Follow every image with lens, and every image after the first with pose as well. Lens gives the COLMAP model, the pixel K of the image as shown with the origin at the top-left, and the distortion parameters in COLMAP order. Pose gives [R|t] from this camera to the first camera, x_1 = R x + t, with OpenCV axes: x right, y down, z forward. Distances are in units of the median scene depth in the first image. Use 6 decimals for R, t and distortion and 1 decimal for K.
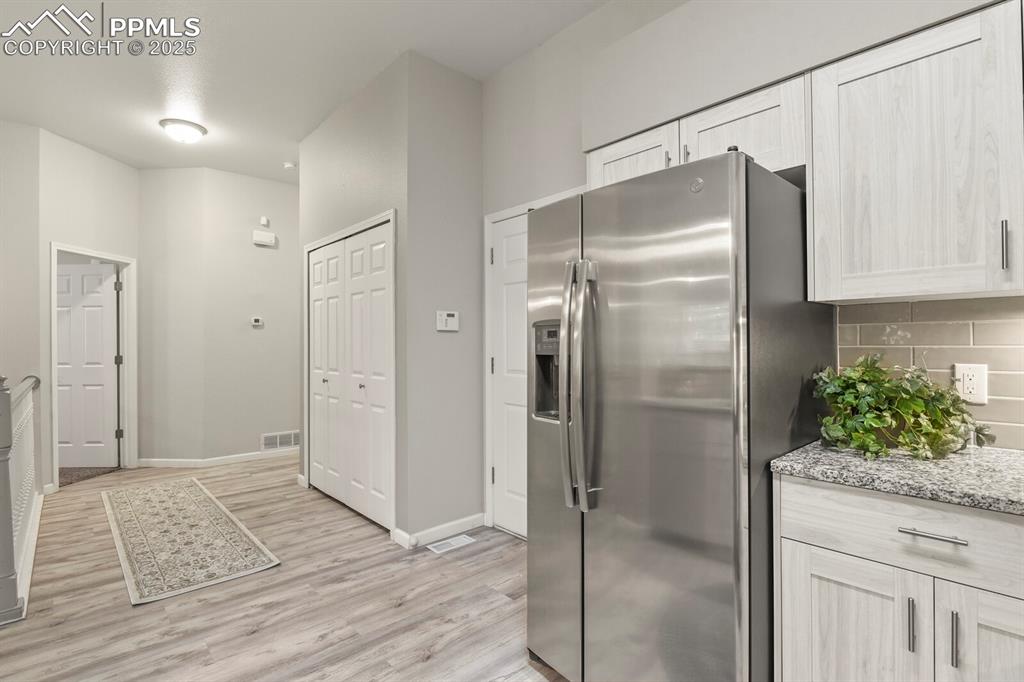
lens RADIAL K [[498.5, 0, 511.6], [0, 498.5, 333.8], [0, 0, 1]] dist [-0.006560, -0.004907]
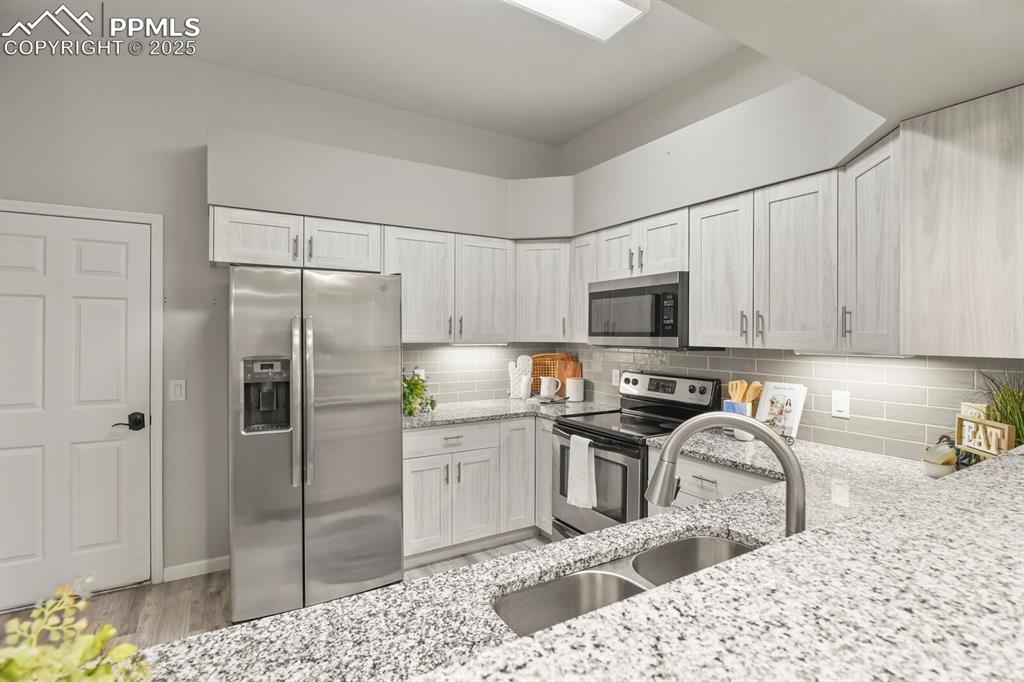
lens RADIAL K [[498.5, 0, 522.5], [0, 498.5, 333.5], [0, 0, 1]] dist [-0.006560, -0.004907]
pose [[0.174322, 0.010852, 0.984629, -0.787638], [-0.019200, 0.999787, -0.007620, -0.062756], [-0.984501, -0.017576, 0.174493, 0.077218]]
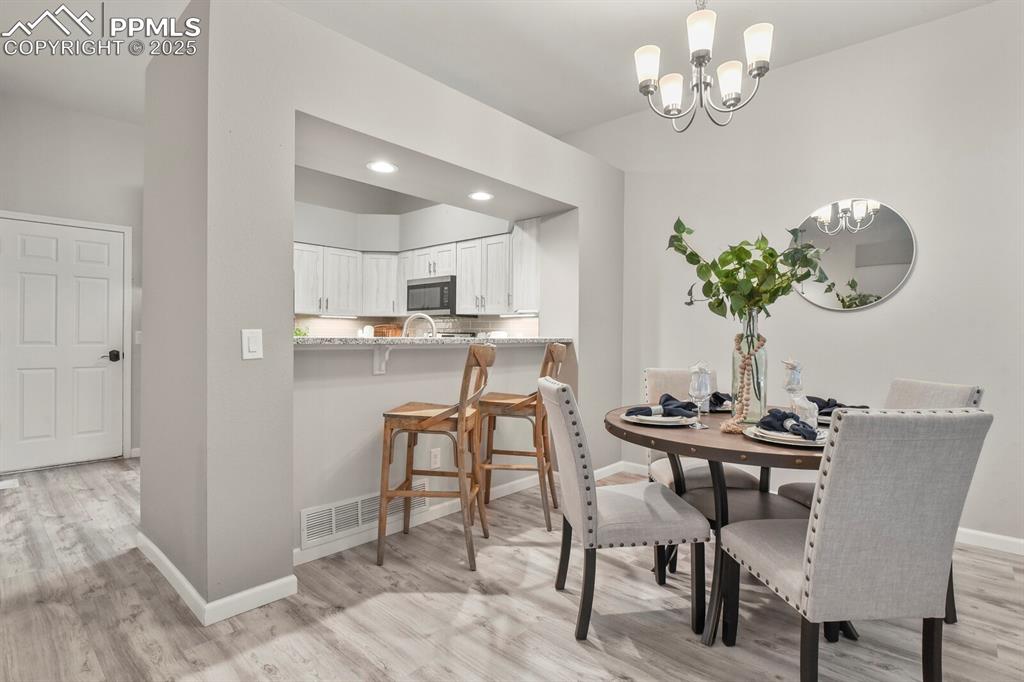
lens RADIAL K [[498.5, 0, 518.8], [0, 498.5, 341.4], [0, 0, 1]] dist [-0.006560, -0.004907]
pose [[-0.109523, -0.002847, 0.993980, -1.756497], [-0.023348, 0.999727, 0.000291, 0.055307], [-0.993710, -0.023175, -0.109560, -0.121929]]
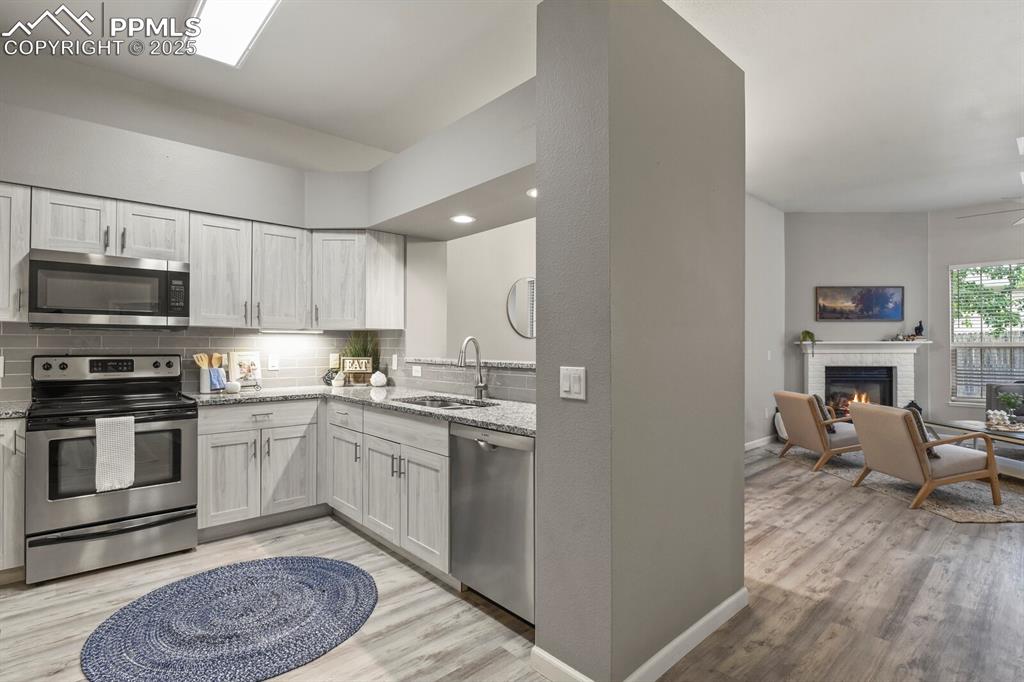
lens RADIAL K [[498.5, 0, 513.7], [0, 498.5, 341.3], [0, 0, 1]] dist [-0.006560, -0.004907]
pose [[-0.999891, 0.009003, -0.011703, -0.506613], [0.009260, 0.999712, -0.022133, 0.025432], [0.011500, -0.022239, -0.999687, 1.200319]]
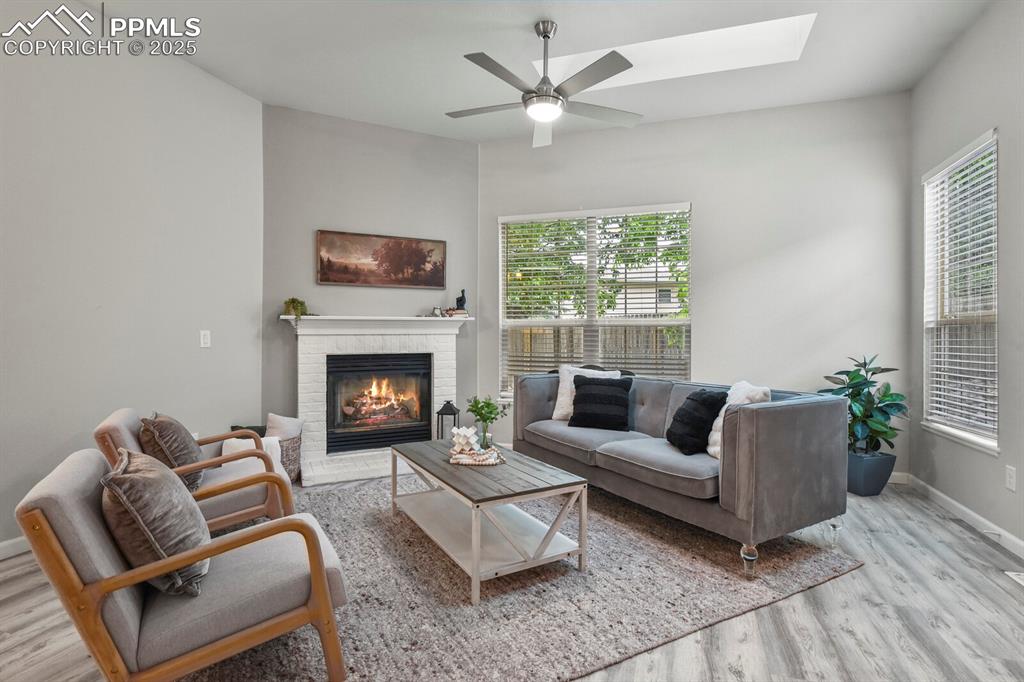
lens RADIAL K [[498.5, 0, 516.9], [0, 498.5, 338.6], [0, 0, 1]] dist [-0.006560, -0.004907]
pose [[-0.866145, 0.014952, -0.499570, -1.862314], [0.015509, 0.999875, 0.003037, 0.062981], [0.499553, -0.005118, -0.866268, 0.391172]]
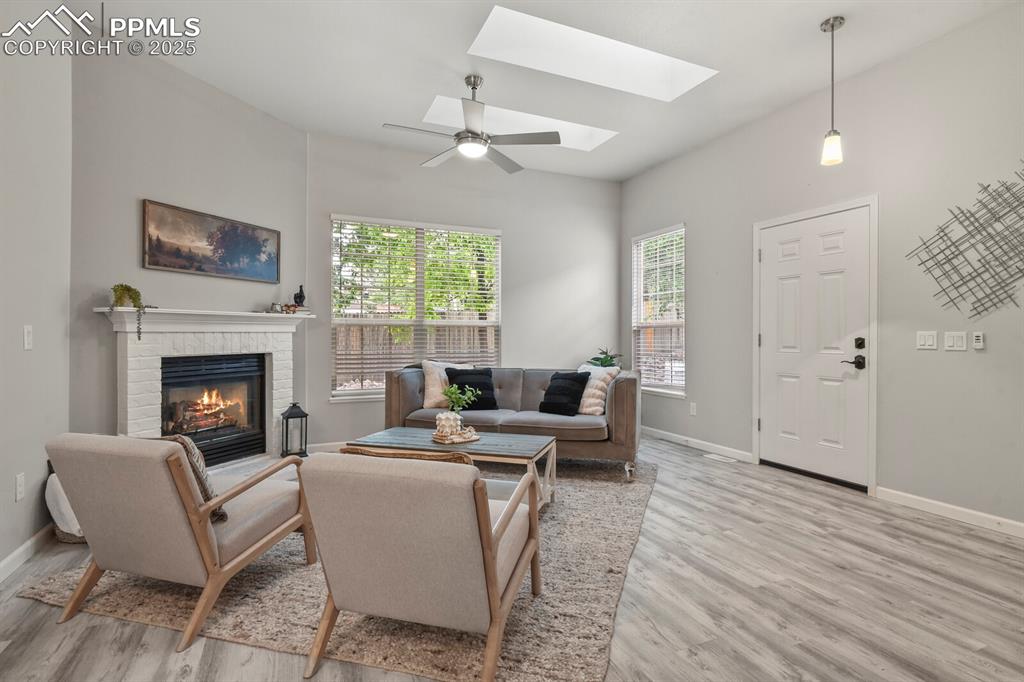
lens RADIAL K [[498.5, 0, 519.2], [0, 498.5, 341.6], [0, 0, 1]] dist [-0.006560, -0.004907]
pose [[-0.297553, 0.022249, -0.954446, -1.169677], [0.010894, 0.999742, 0.019908, 0.054745], [0.954643, -0.004474, -0.297718, -0.048378]]
